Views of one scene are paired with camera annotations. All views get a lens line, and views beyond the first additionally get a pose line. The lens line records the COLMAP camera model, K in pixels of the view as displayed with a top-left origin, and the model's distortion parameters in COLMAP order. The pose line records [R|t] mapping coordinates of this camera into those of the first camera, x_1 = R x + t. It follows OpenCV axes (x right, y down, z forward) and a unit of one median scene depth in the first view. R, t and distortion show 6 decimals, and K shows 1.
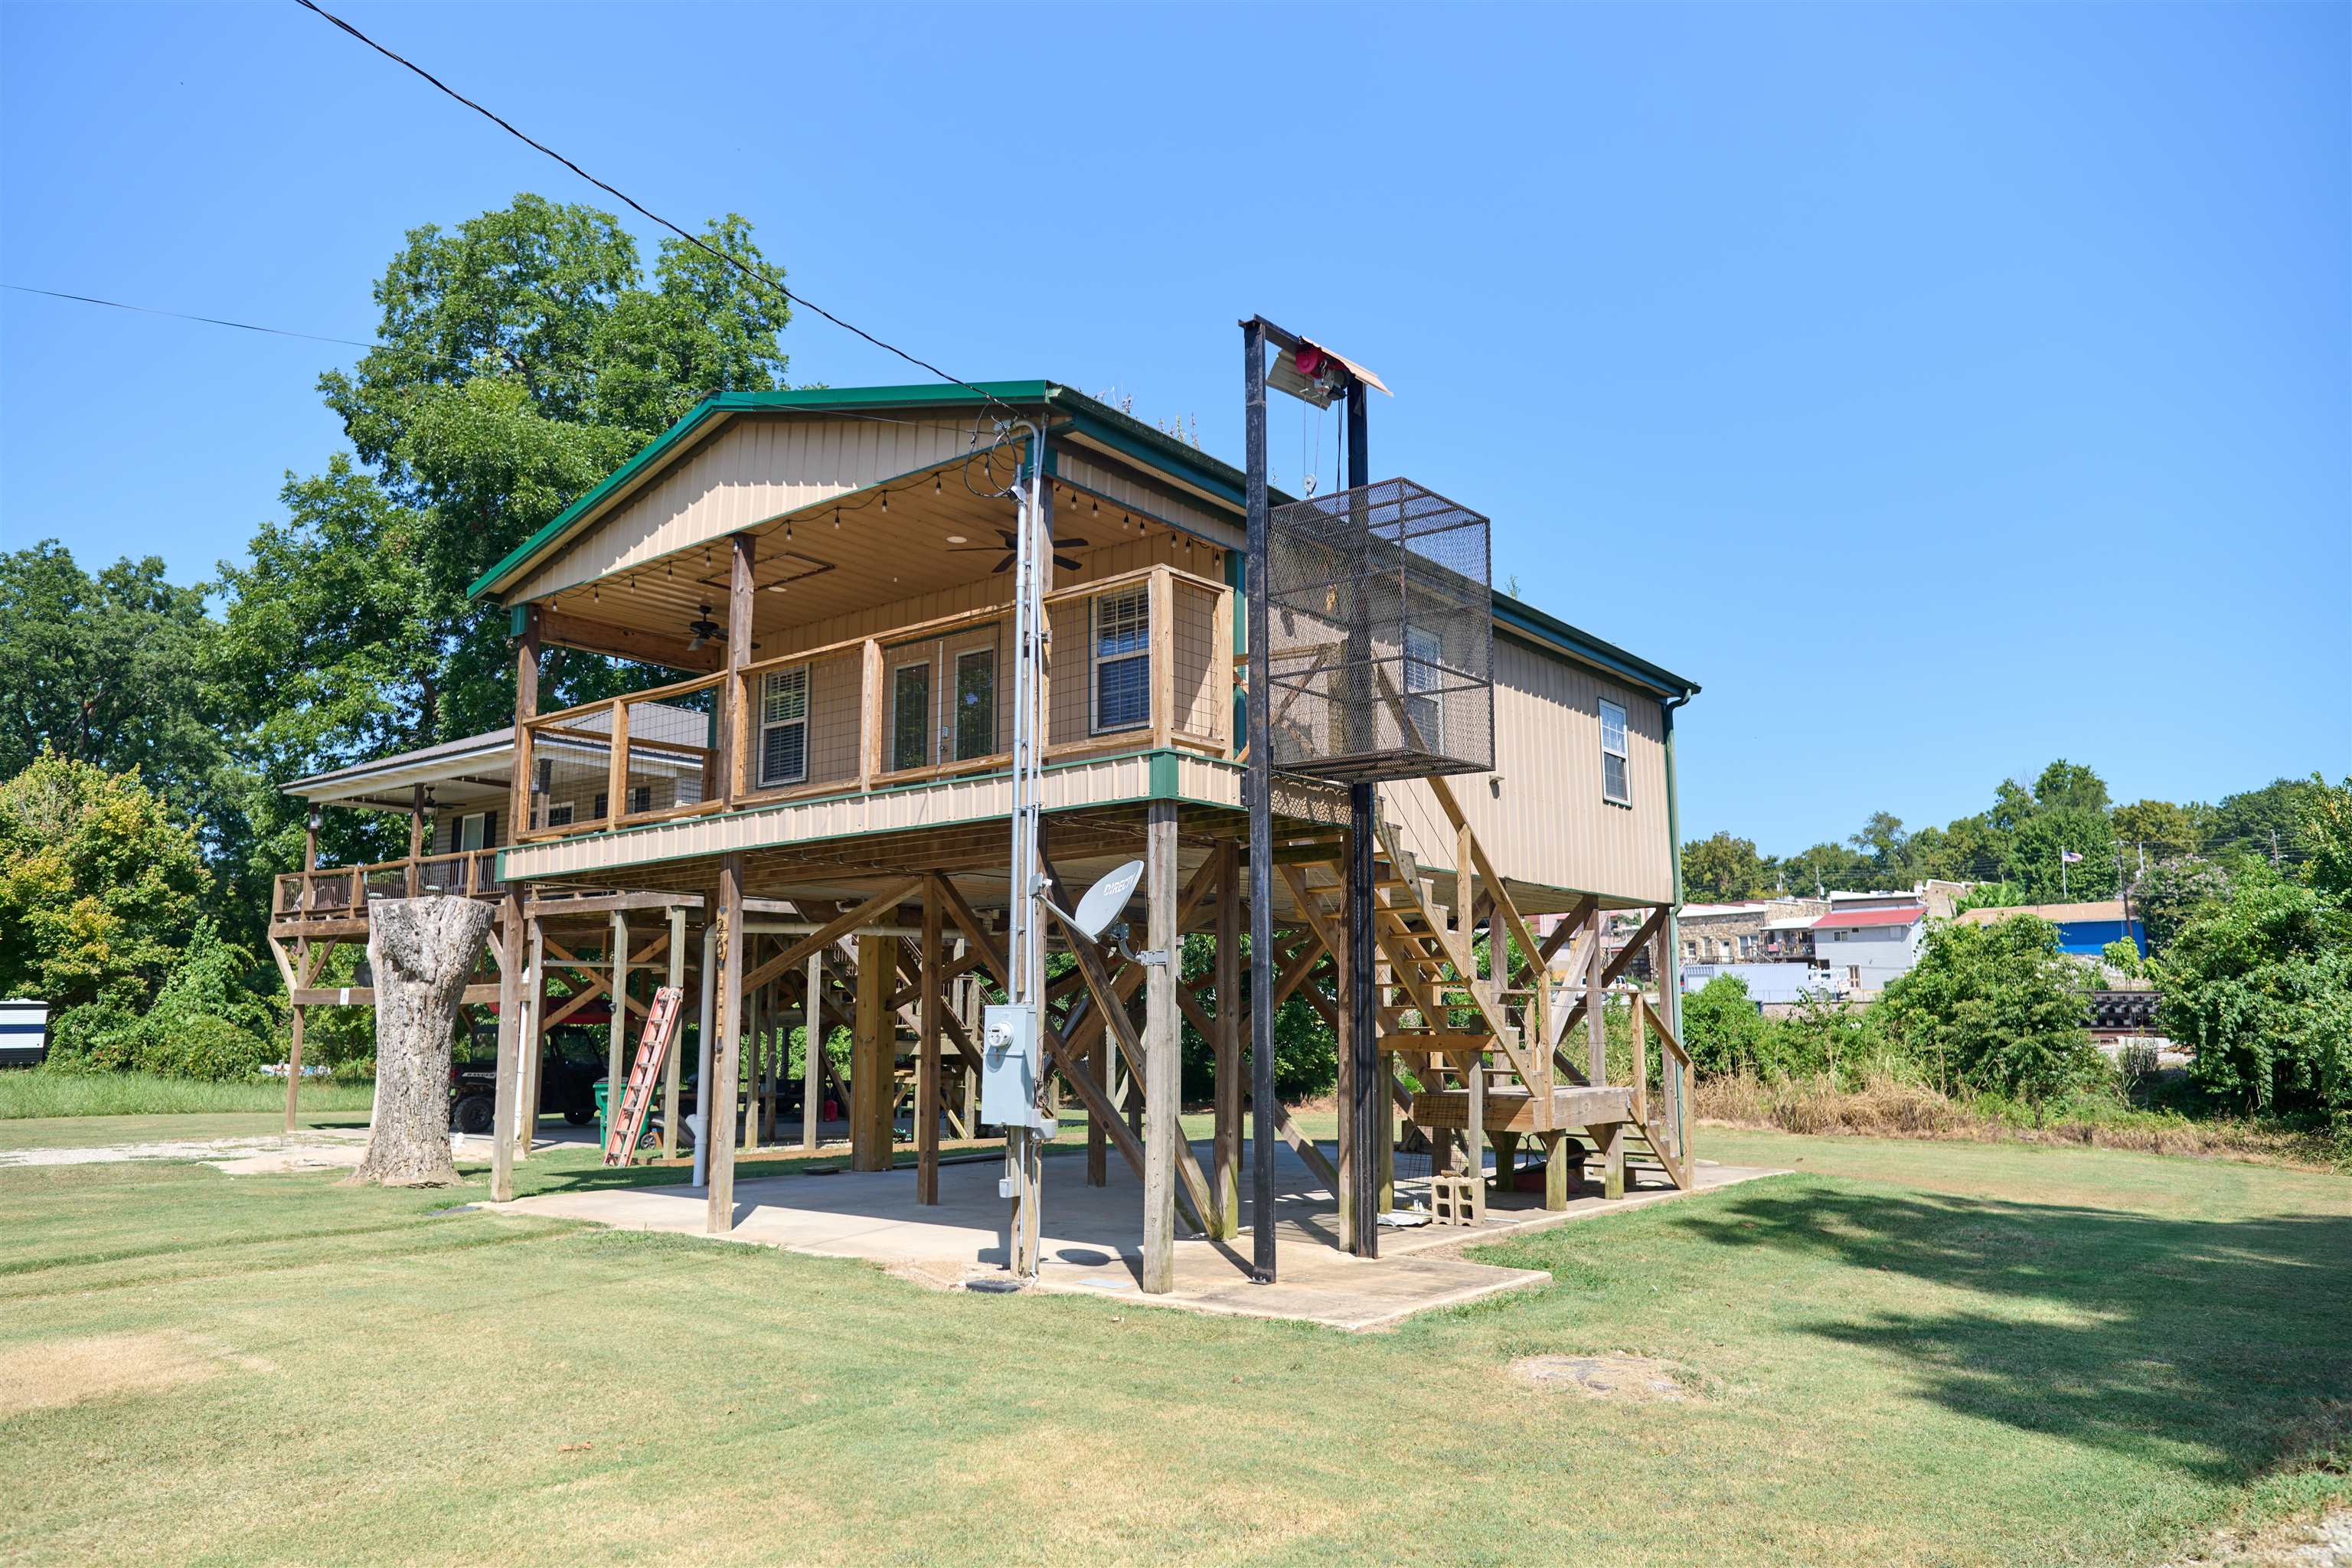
lens RADIAL K [[1565.7, 0, 1174.1], [0, 1565.7, 790.1], [0, 0, 1]] dist [0.003904, 0.000503]
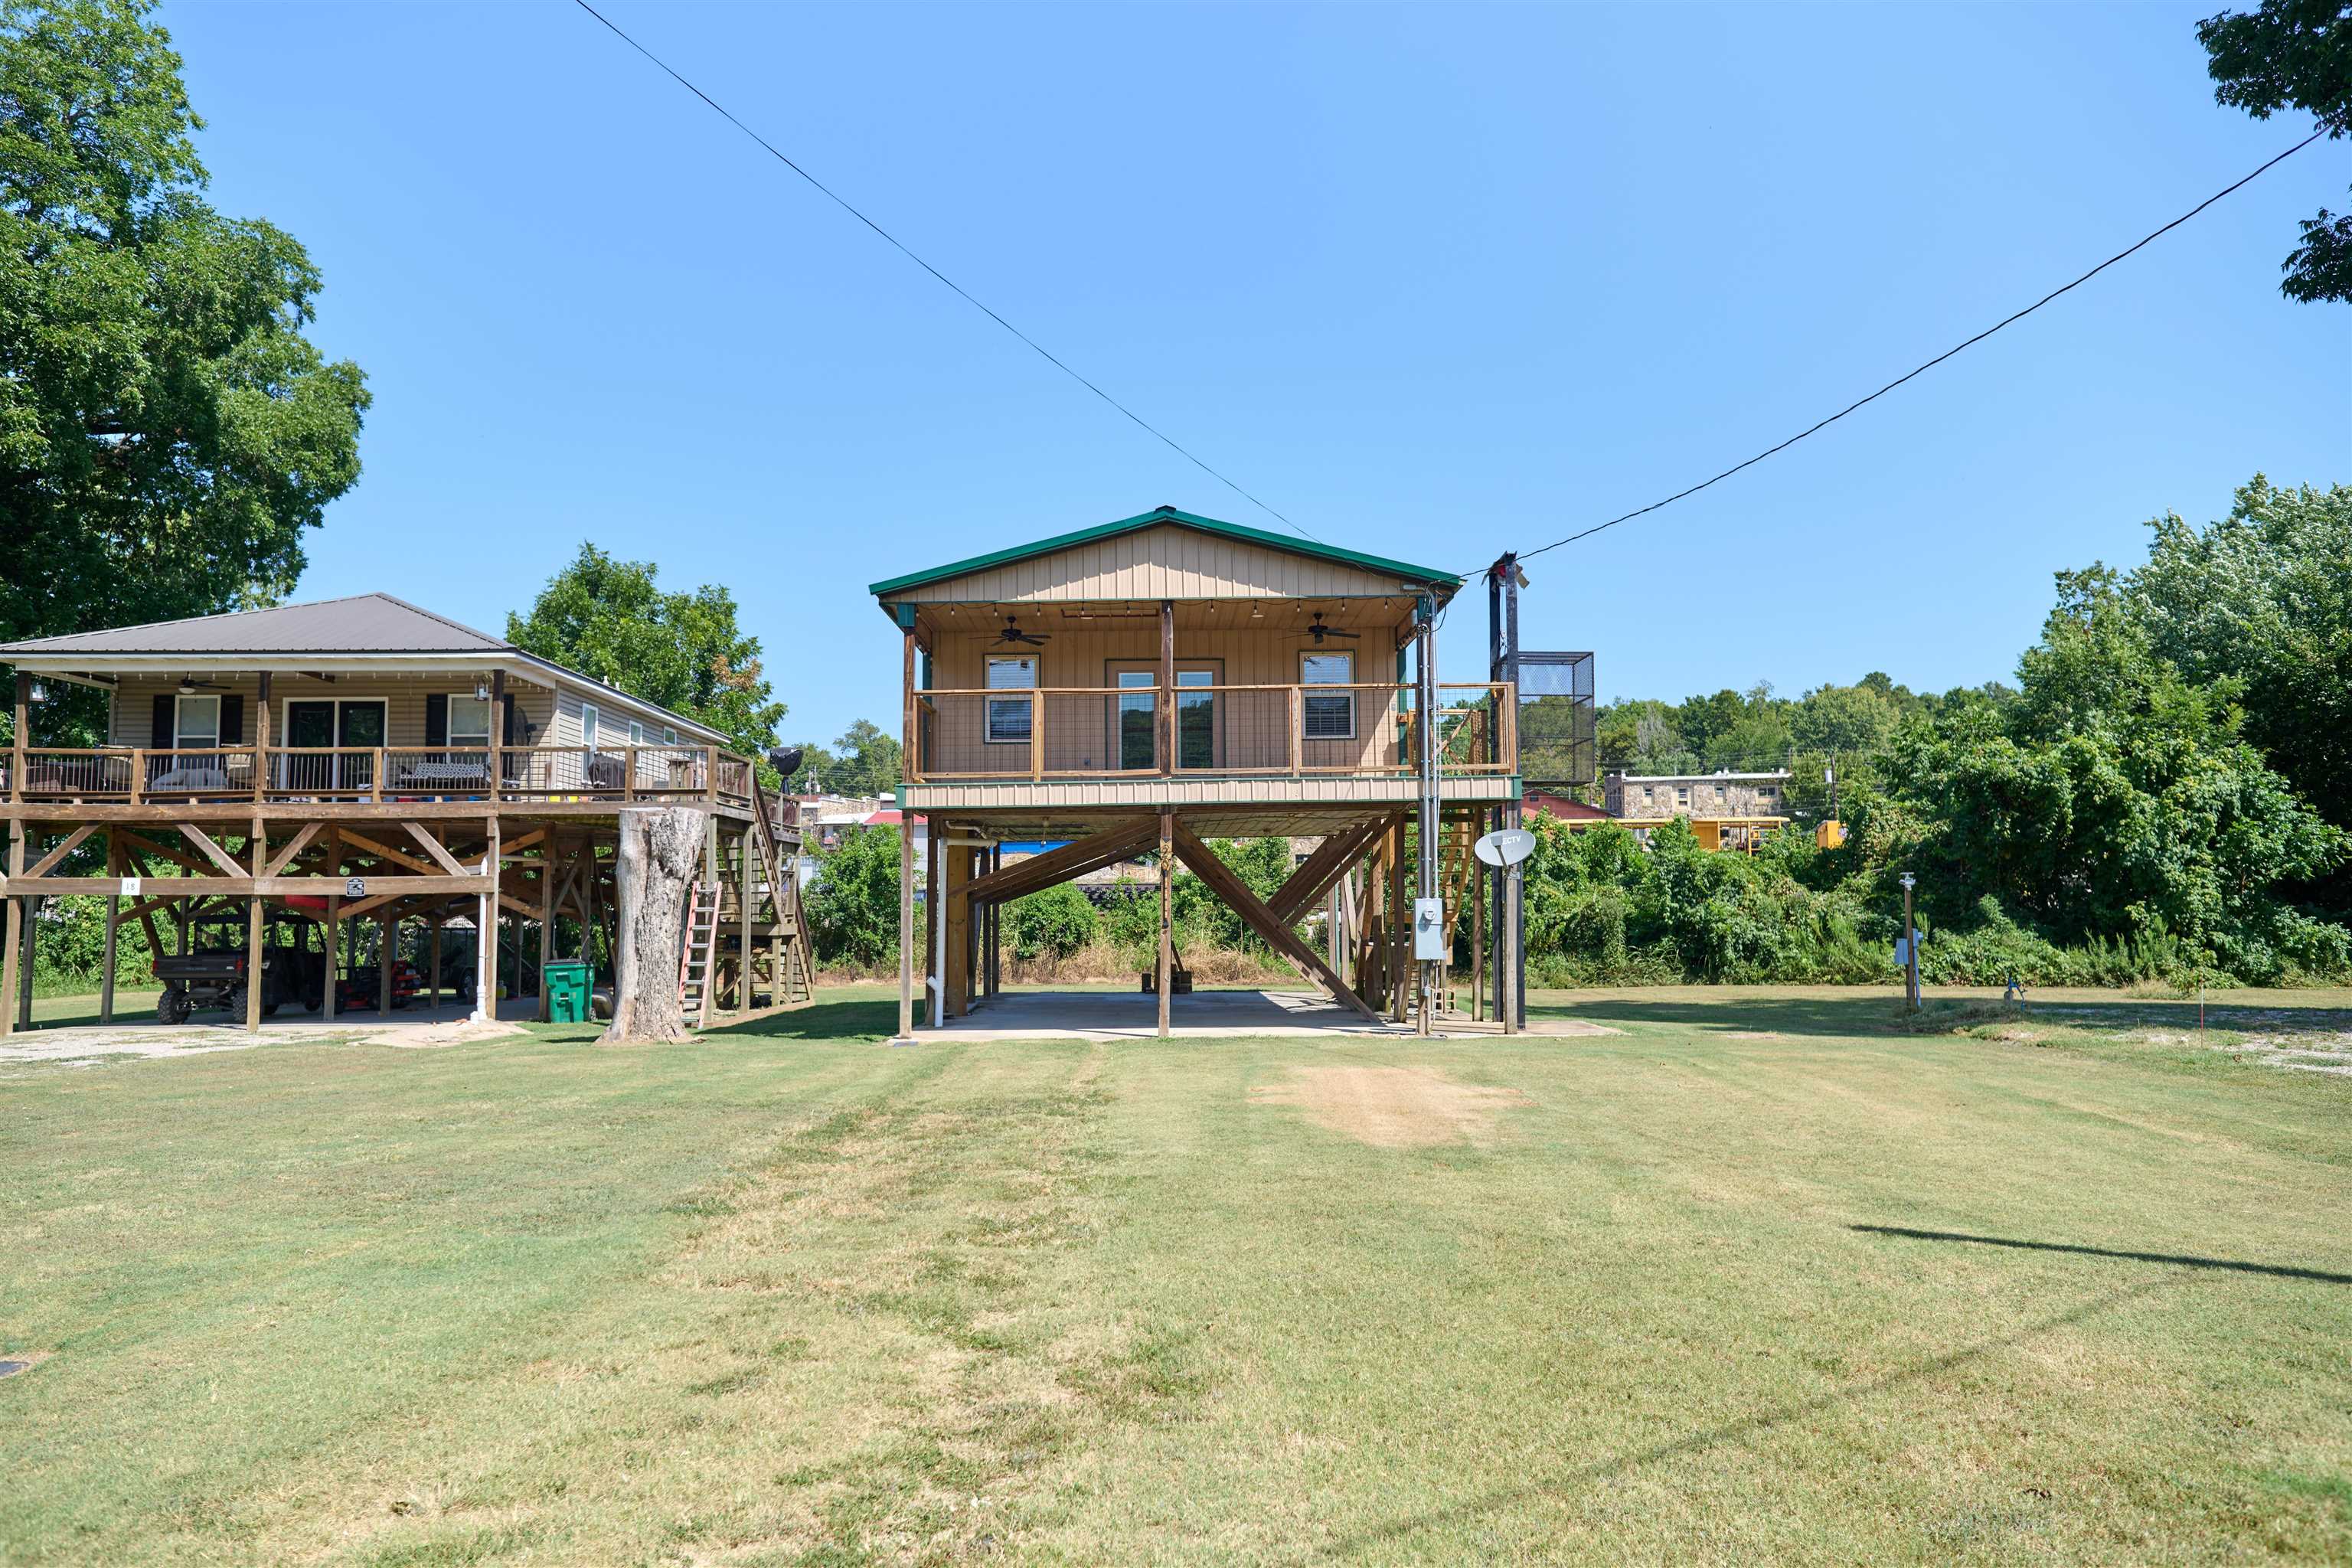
lens RADIAL K [[1565.7, 0, 1180.2], [0, 1565.7, 783.4], [0, 0, 1]] dist [0.003904, 0.000503]
pose [[0.773736, 0.043308, 0.632027, -1.306484], [-0.086514, 0.995537, 0.037694, -0.043206], [-0.627574, -0.083844, 0.774029, -0.249035]]
